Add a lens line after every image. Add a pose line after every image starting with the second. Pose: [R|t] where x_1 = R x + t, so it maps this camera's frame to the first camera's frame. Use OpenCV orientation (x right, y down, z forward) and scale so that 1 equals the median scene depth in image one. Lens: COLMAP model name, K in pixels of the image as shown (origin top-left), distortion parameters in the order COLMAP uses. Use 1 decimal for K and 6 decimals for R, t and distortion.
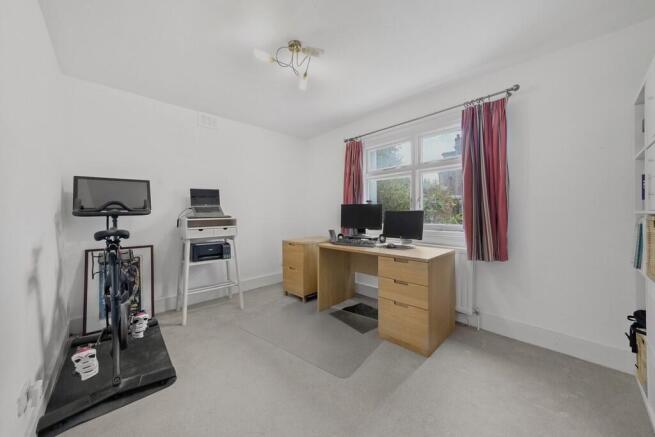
lens RADIAL K [[232.1, 0, 327.5], [0, 232.1, 218.5], [0, 0, 1]] dist [-0.000649, -0.000109]
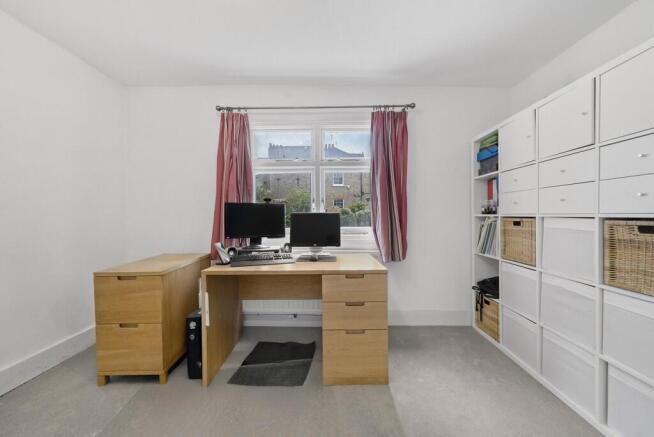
lens RADIAL K [[237.3, 0, 327.0], [0, 237.3, 218.5], [0, 0, 1]] dist [0.001019, 0.000064]
pose [[0.703657, -0.008593, 0.710488, -0.226453], [0.015562, 0.999873, -0.003319, -0.009341], [-0.710369, 0.013392, 0.703702, 0.348695]]
